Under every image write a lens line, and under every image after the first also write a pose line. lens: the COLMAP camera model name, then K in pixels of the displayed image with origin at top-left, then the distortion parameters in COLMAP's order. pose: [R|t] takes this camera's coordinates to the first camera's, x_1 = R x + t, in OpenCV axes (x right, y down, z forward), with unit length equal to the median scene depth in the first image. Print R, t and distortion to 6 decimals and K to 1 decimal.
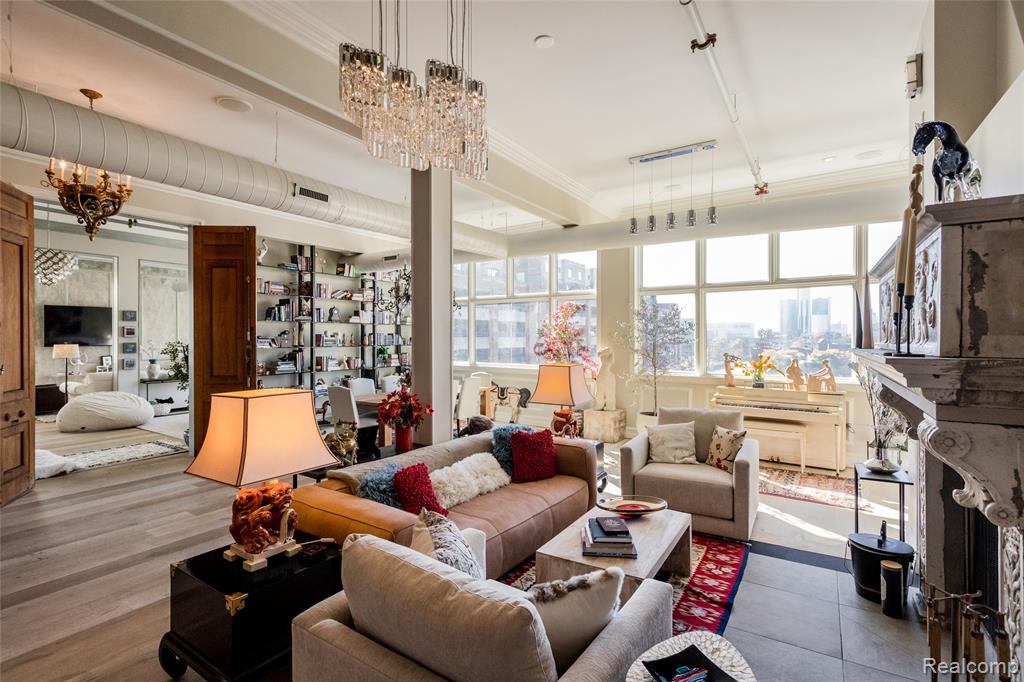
lens RADIAL K [[490.9, 0, 512.0], [0, 490.9, 341.0], [0, 0, 1]] dist [-0.000136, -0.000110]
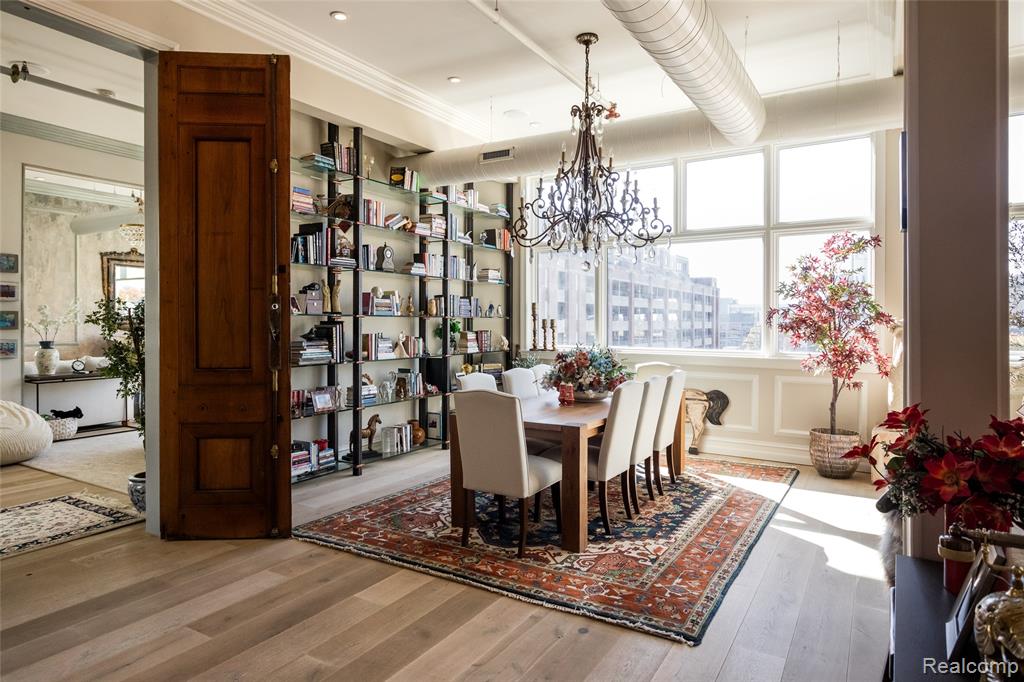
lens RADIAL K [[632.5, 0, 511.9], [0, 632.5, 328.4], [0, 0, 1]] dist [-0.004156, -0.001076]
pose [[0.999408, 0.001199, 0.034374, -0.255360], [-0.001265, 0.999997, 0.001880, 0.024332], [-0.034372, -0.001922, 0.999407, 0.293298]]
